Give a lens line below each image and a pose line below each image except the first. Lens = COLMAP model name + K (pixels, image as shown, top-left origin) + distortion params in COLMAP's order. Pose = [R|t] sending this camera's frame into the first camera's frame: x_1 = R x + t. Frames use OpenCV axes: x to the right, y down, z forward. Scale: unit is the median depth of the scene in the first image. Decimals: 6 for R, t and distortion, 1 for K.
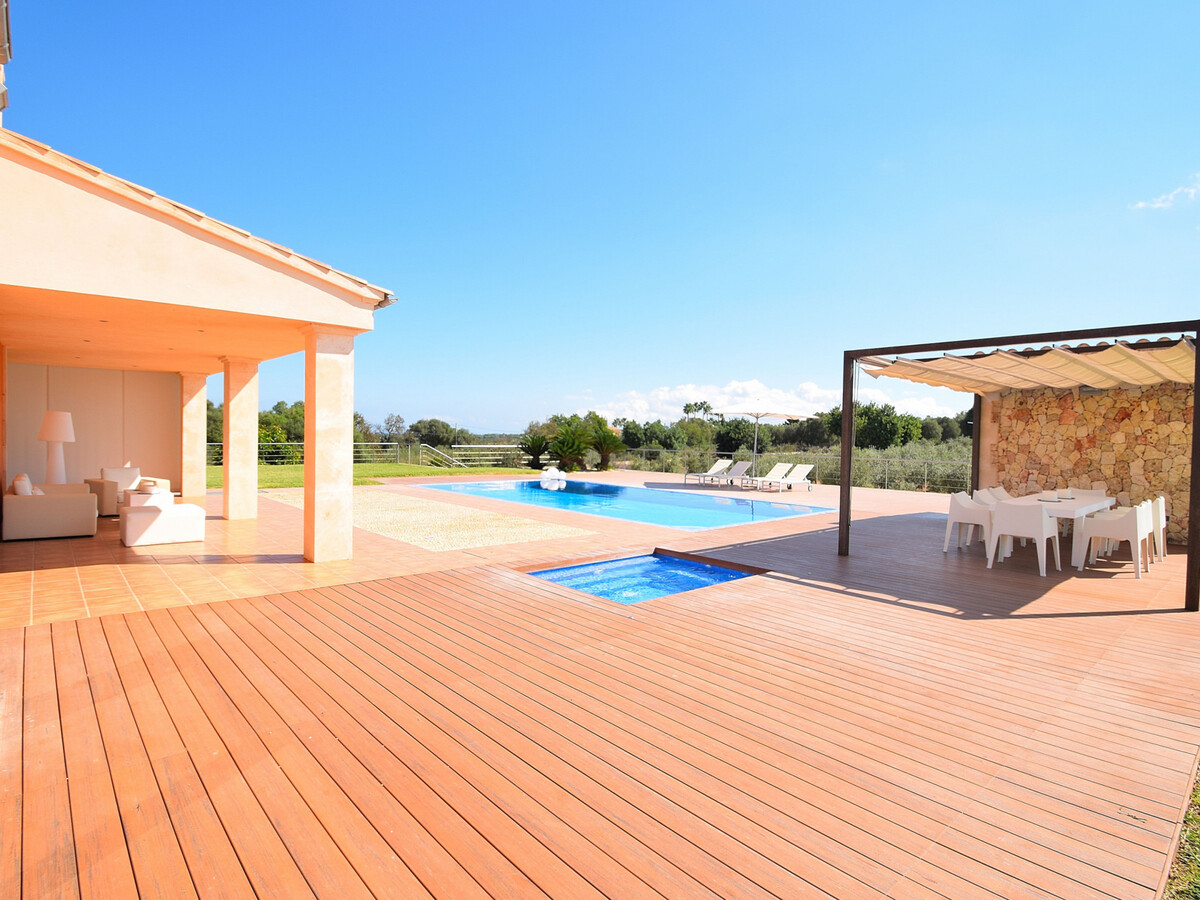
lens RADIAL K [[617.8, 0, 600.0], [0, 617.8, 450.0], [0, 0, 1]] dist [0.002488, -0.013423]
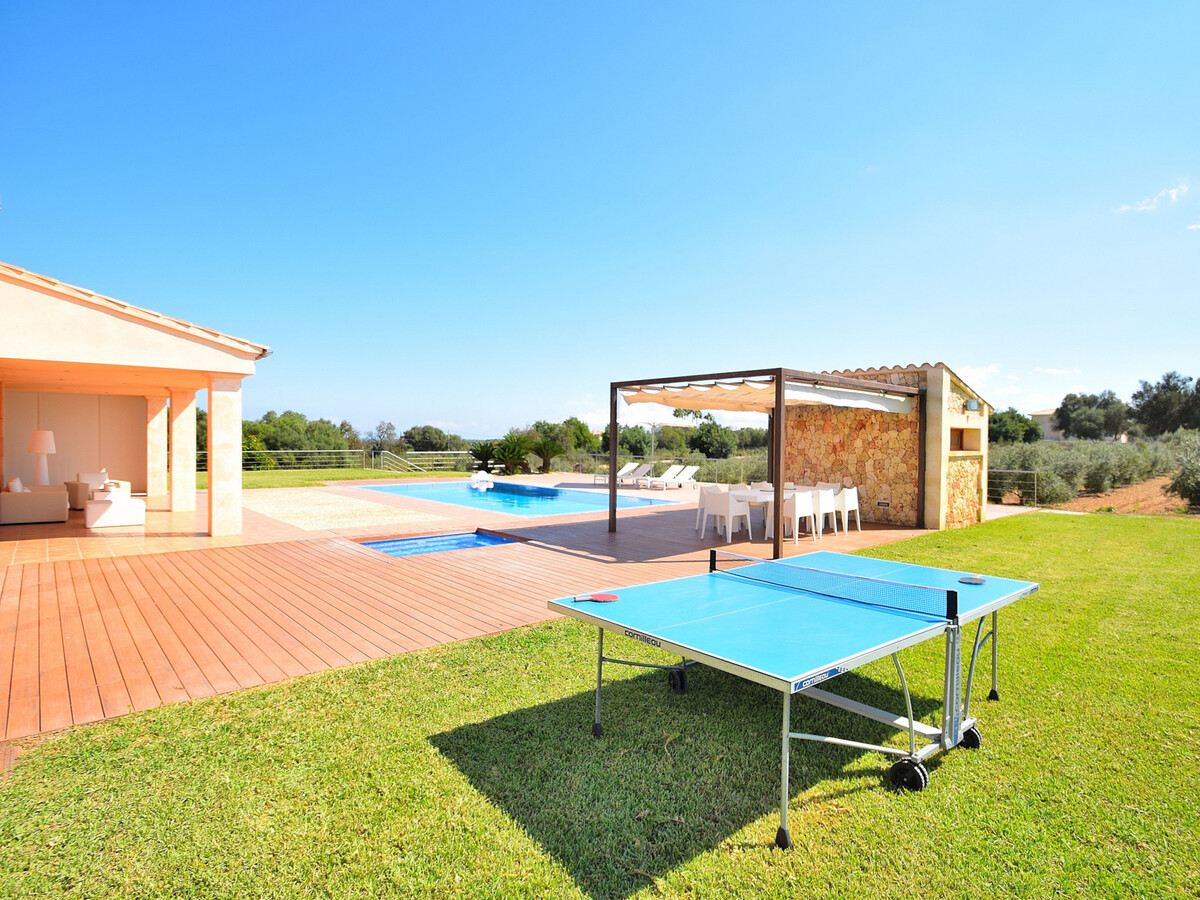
lens RADIAL K [[613.2, 0, 600.0], [0, 613.2, 450.0], [0, 0, 1]] dist [0.003687, -0.012276]
pose [[0.999956, -0.008545, -0.003927, 0.155741], [0.008519, 0.999942, -0.006515, -0.000846], [0.003982, 0.006482, 0.999971, -0.149046]]
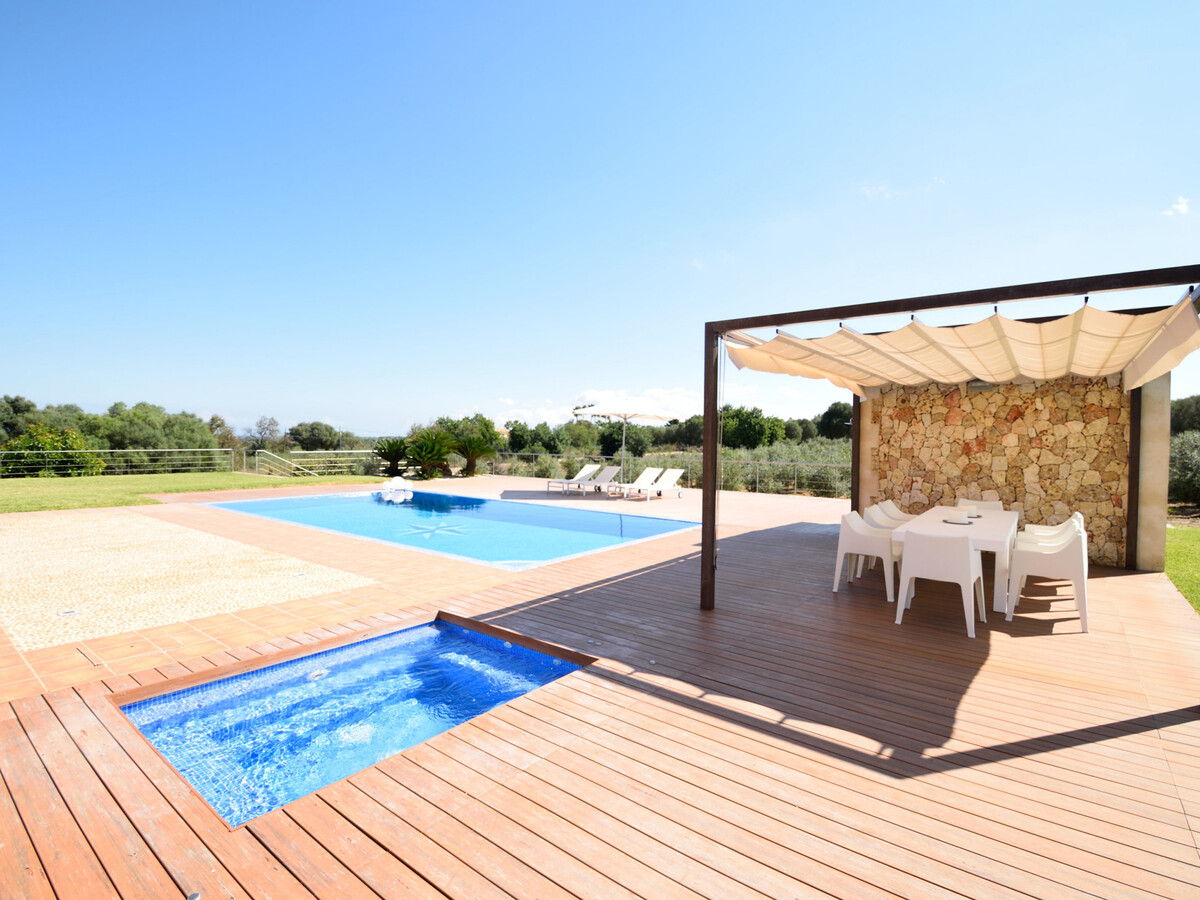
lens RADIAL K [[583.8, 0, 600.0], [0, 583.8, 450.0], [0, 0, 1]] dist [0.002196, -0.010079]
pose [[0.984678, -0.010489, 0.174066, 0.065204], [0.010681, 0.999943, -0.000169, -0.006134], [-0.174054, 0.002026, 0.984734, 0.147459]]
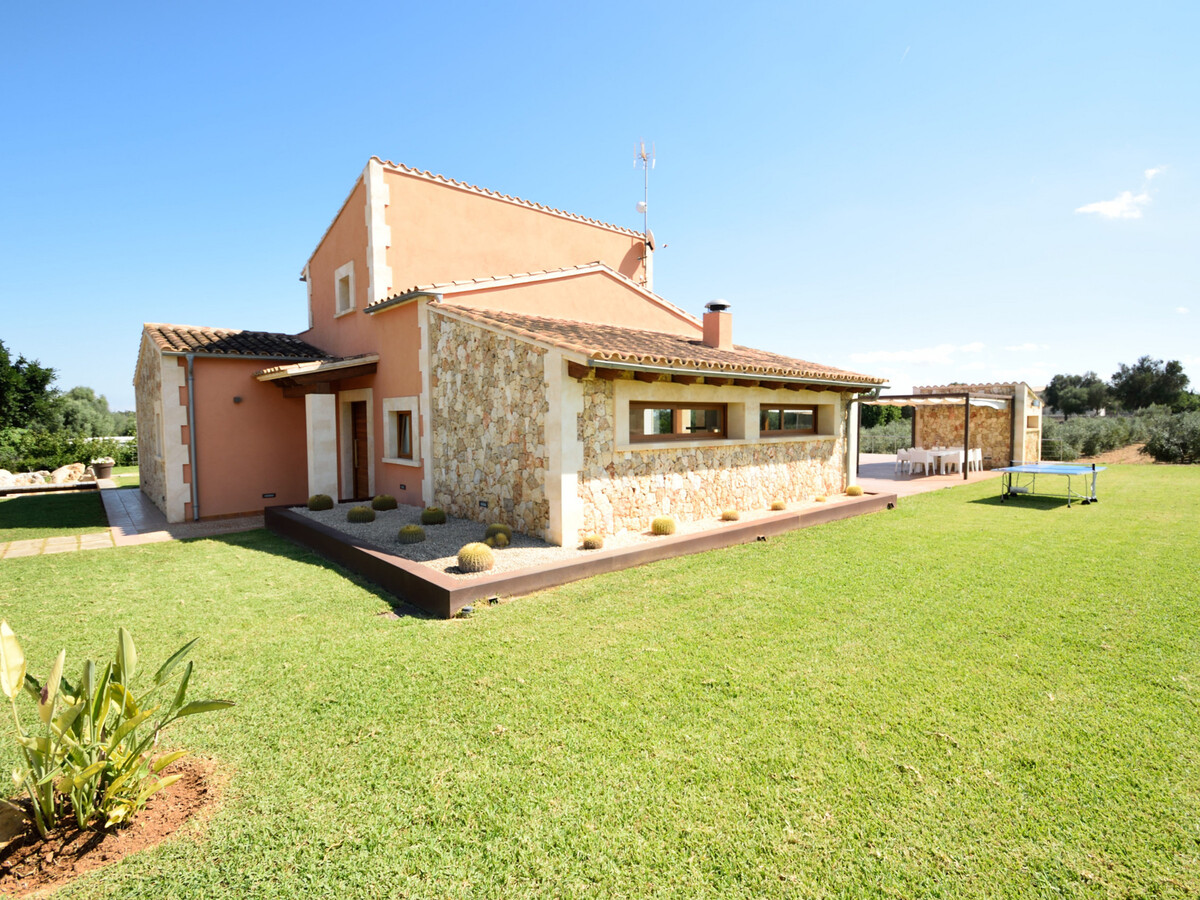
lens RADIAL K [[583.8, 0, 600.0], [0, 583.8, 450.0], [0, 0, 1]] dist [0.002196, -0.010079]
pose [[0.999659, -0.025715, -0.004480, -0.284737], [0.025831, 0.999270, 0.028132, -0.011978], [0.003753, -0.028238, 0.999594, -0.621415]]
